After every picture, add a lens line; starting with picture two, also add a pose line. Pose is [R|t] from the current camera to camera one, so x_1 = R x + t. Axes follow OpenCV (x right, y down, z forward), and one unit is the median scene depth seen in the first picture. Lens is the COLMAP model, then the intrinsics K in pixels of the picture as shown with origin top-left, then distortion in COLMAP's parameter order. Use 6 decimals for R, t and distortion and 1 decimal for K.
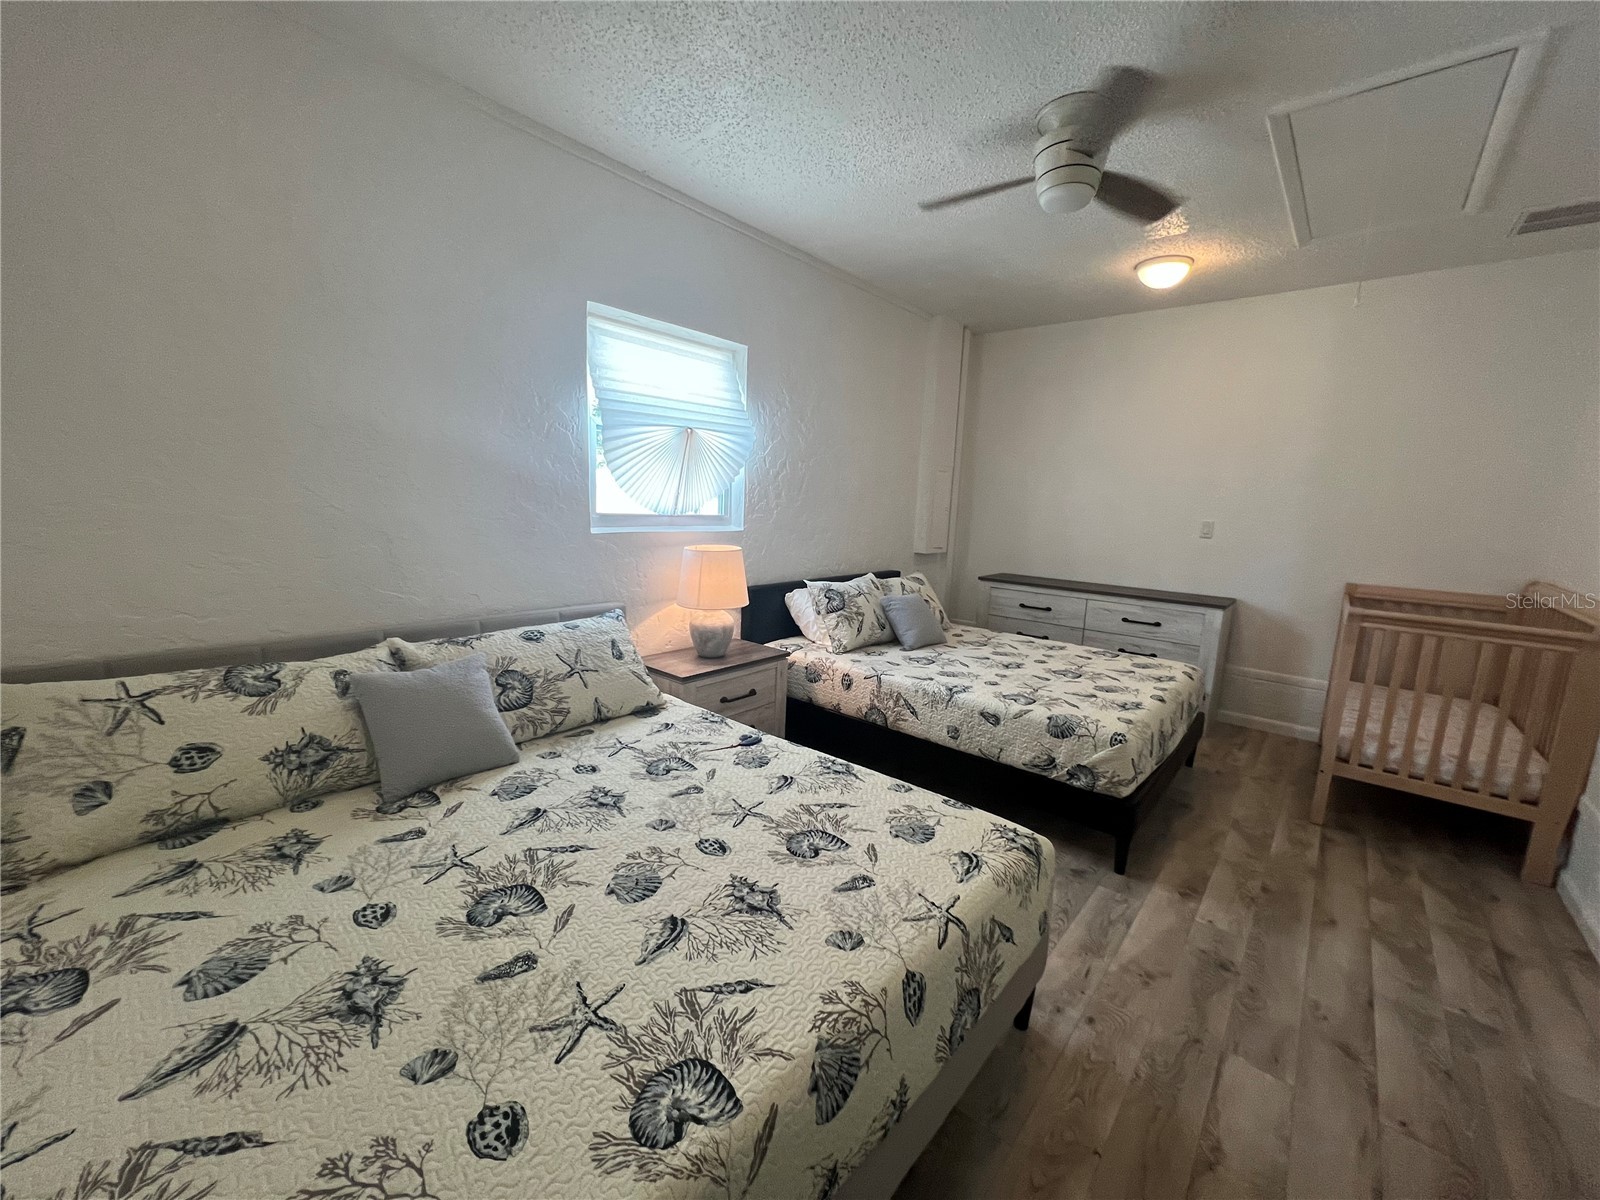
lens RADIAL K [[639.5, 0, 799.1], [0, 639.5, 604.1], [0, 0, 1]] dist [-0.001709, 0.000255]
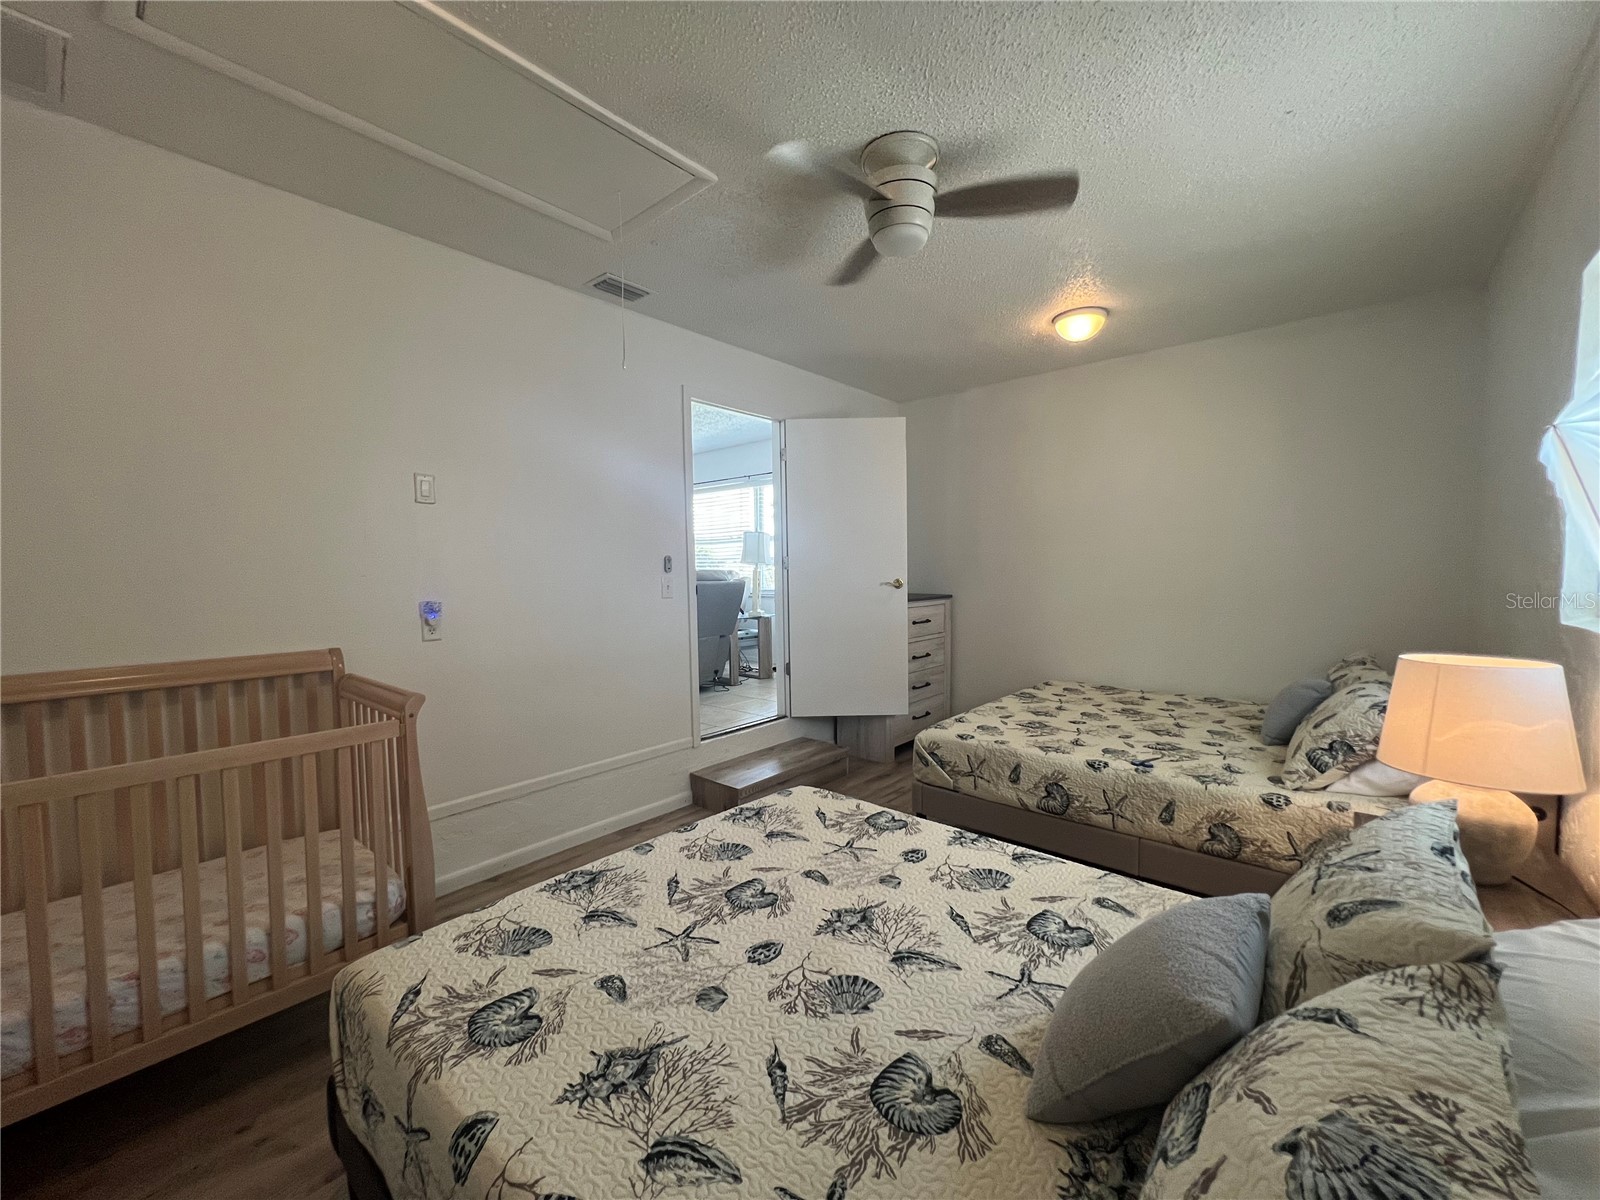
lens RADIAL K [[639.5, 0, 799.1], [0, 639.5, 604.1], [0, 0, 1]] dist [-0.001709, 0.000255]
pose [[-0.999681, -0.025249, -0.000865, 0.489955], [-0.024820, 0.975173, 0.220049, -0.278924], [-0.004713, 0.220000, -0.975488, 1.805781]]
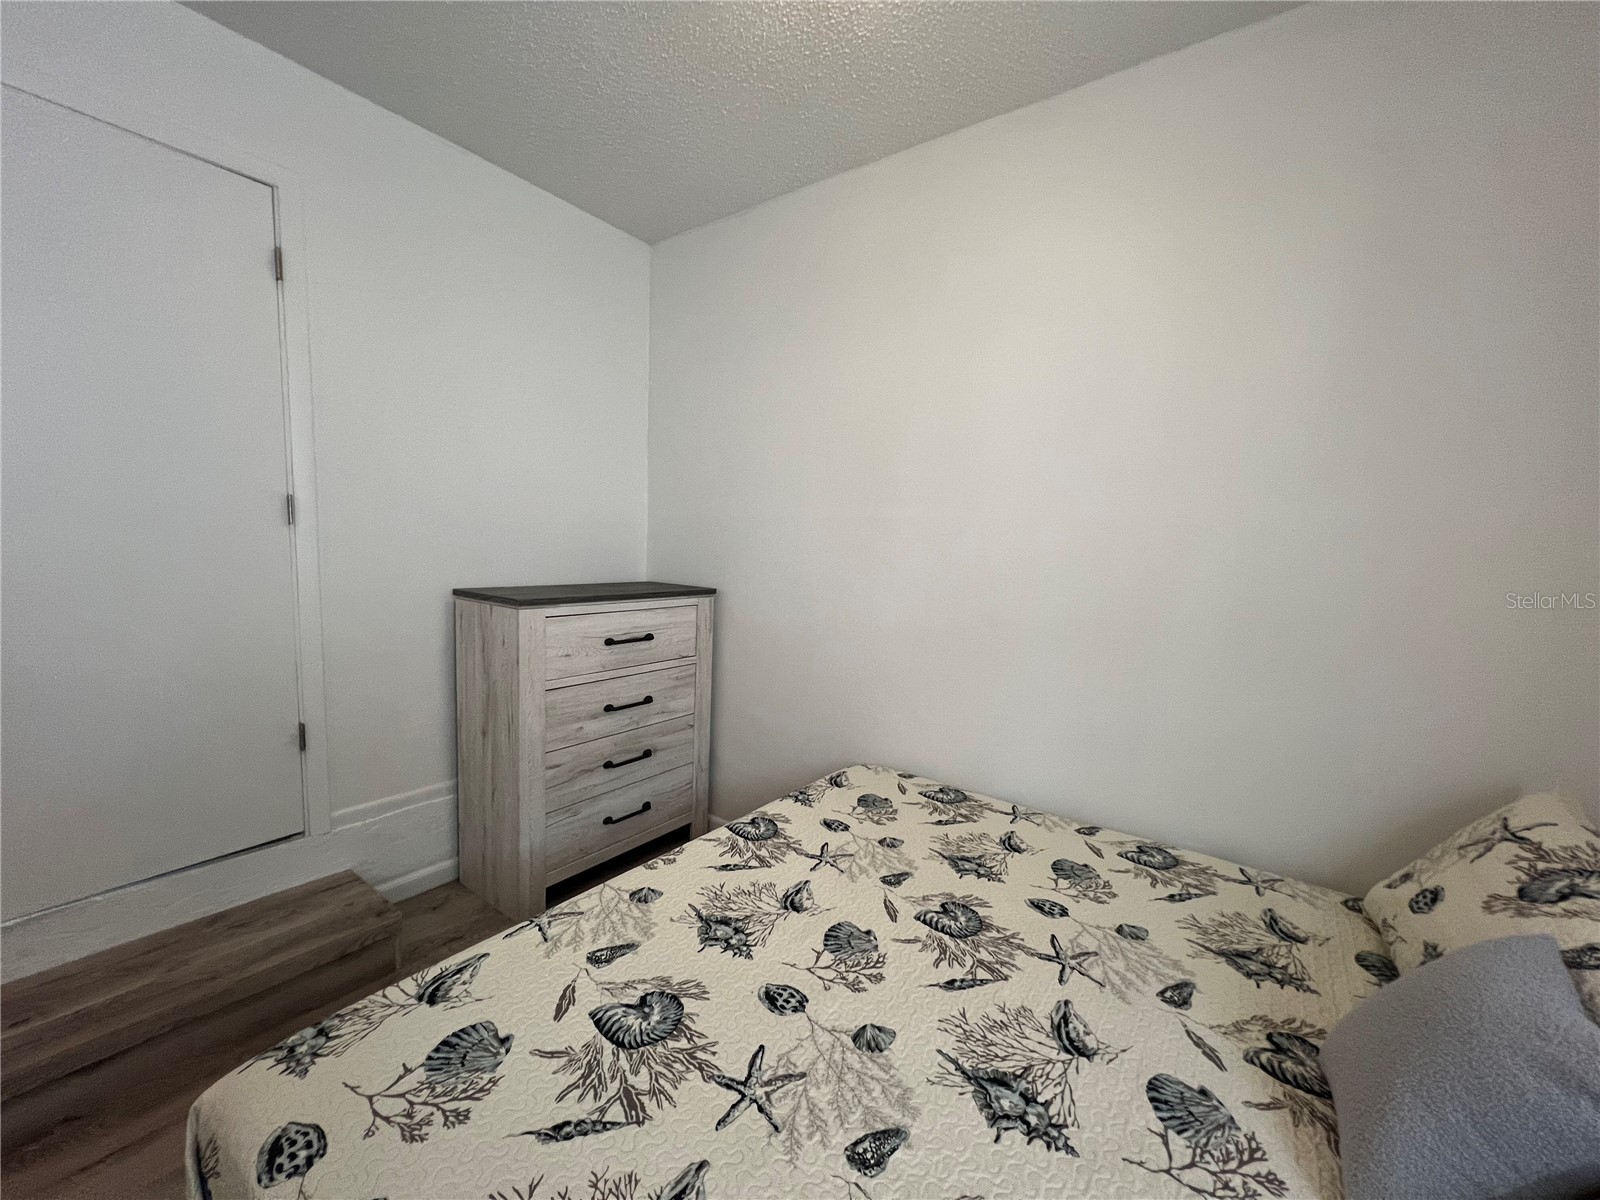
lens RADIAL K [[639.5, 0, 799.1], [0, 639.5, 604.1], [0, 0, 1]] dist [-0.001709, 0.000255]
pose [[-0.994023, -0.067064, -0.086147, -0.034260], [-0.086987, 0.963348, 0.253760, -0.149733], [0.065971, 0.259737, -0.963423, 0.947571]]
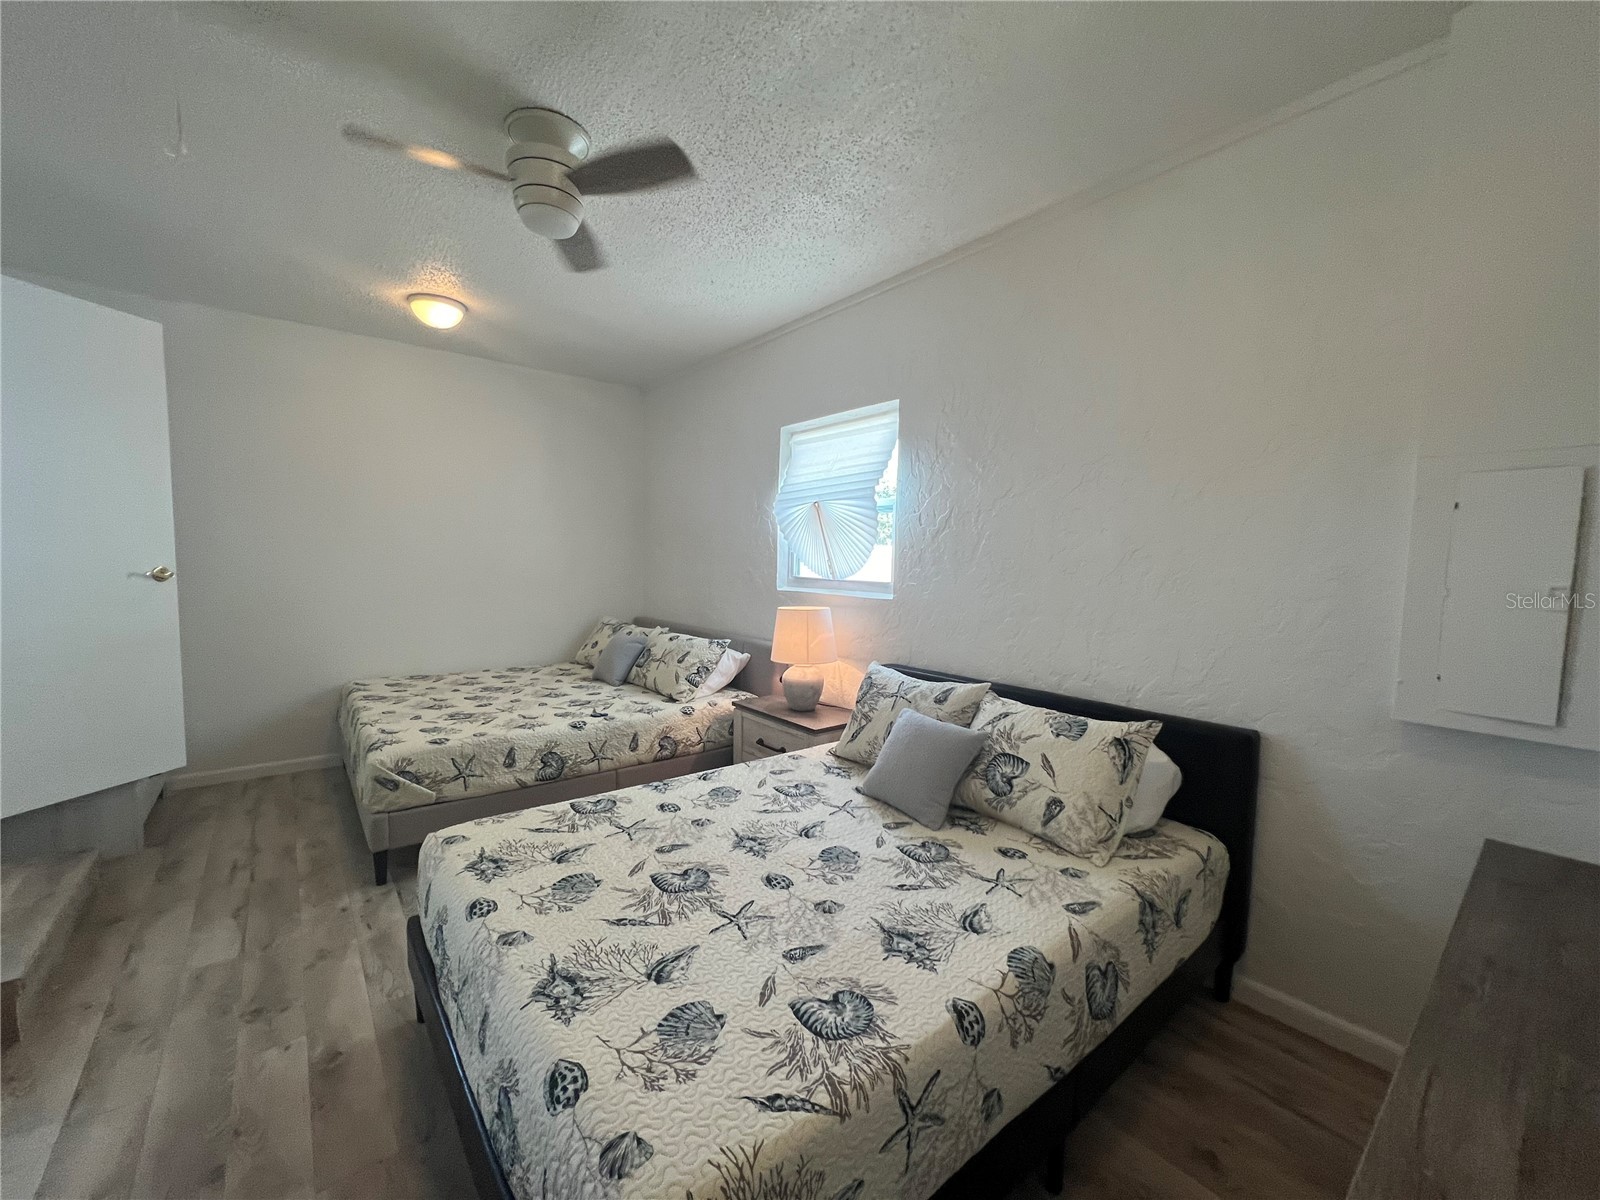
lens RADIAL K [[639.5, 0, 799.1], [0, 639.5, 604.1], [0, 0, 1]] dist [-0.001709, 0.000255]
pose [[-0.176976, 0.028995, -0.983788, 1.128784], [-0.187468, 0.980273, 0.062616, -0.194979], [0.966196, 0.195511, -0.168049, 1.425114]]
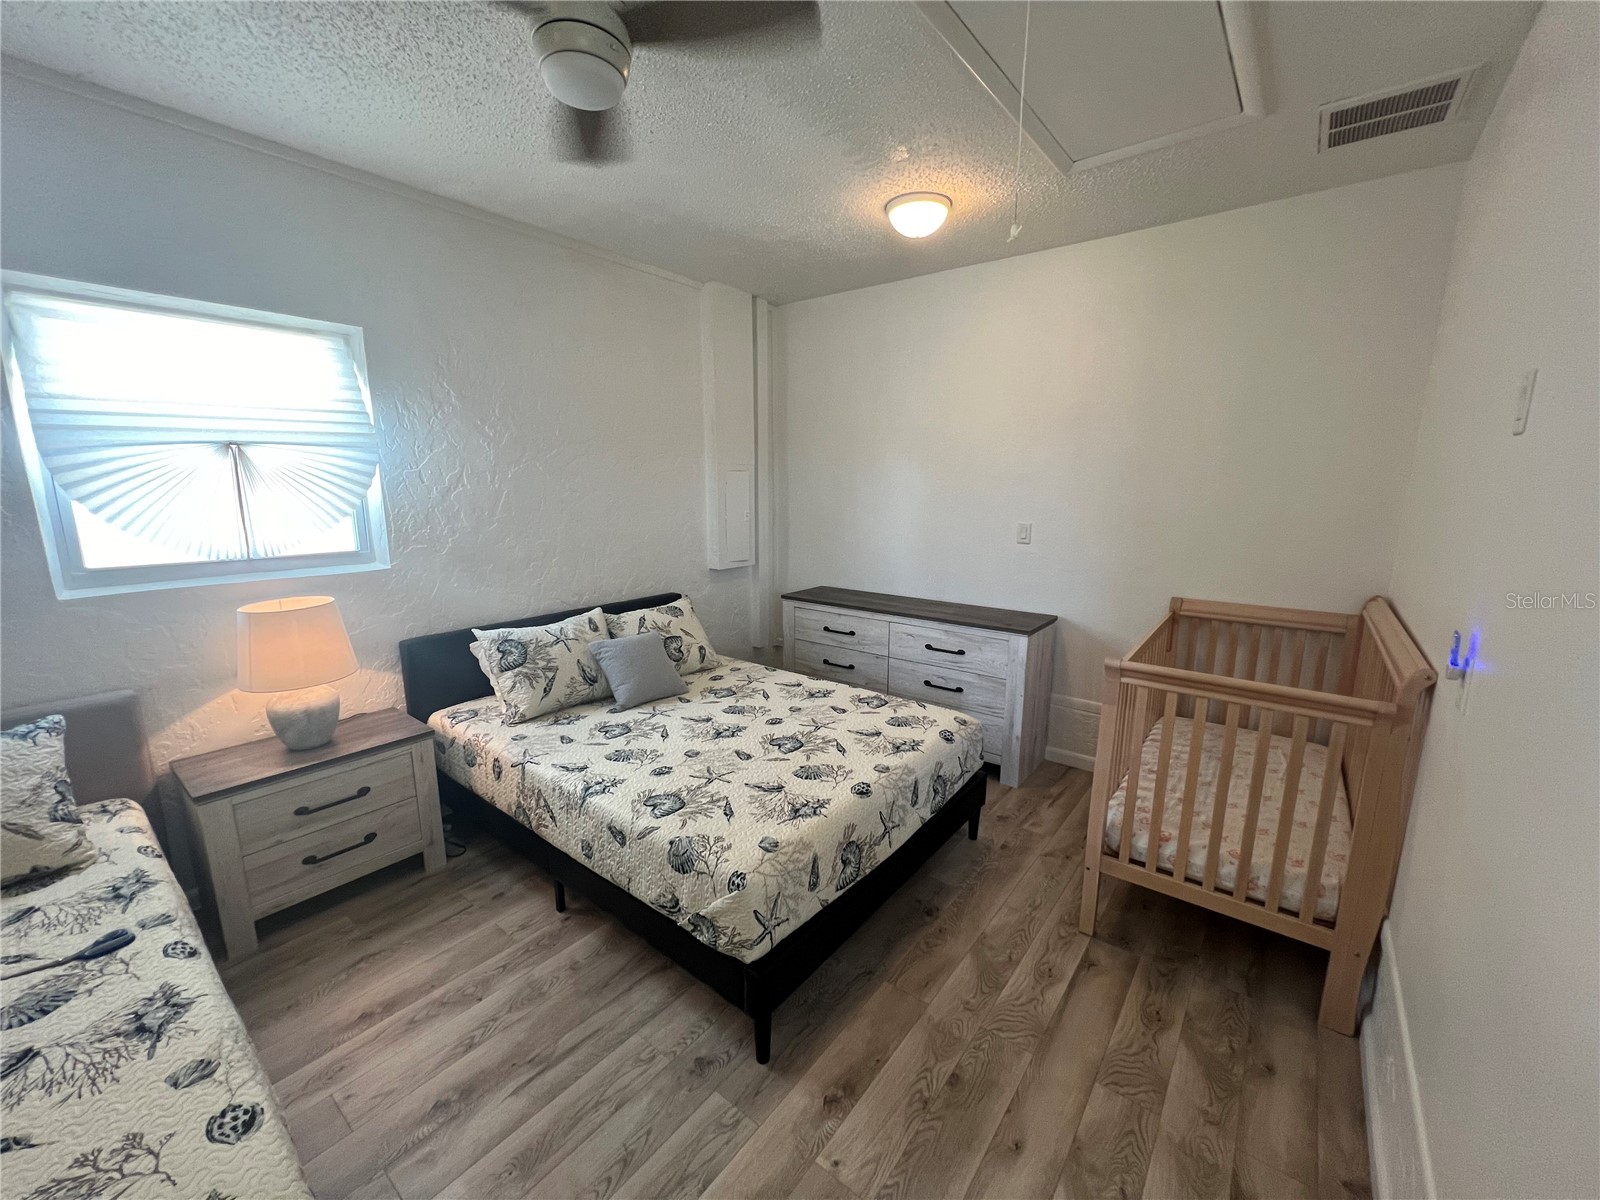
lens RADIAL K [[639.5, 0, 799.1], [0, 639.5, 604.1], [0, 0, 1]] dist [-0.001709, 0.000255]
pose [[0.998468, -0.043273, 0.034471, 0.523794], [0.042317, 0.998712, 0.027991, -0.101516], [-0.035637, -0.026489, 0.999014, 0.292327]]
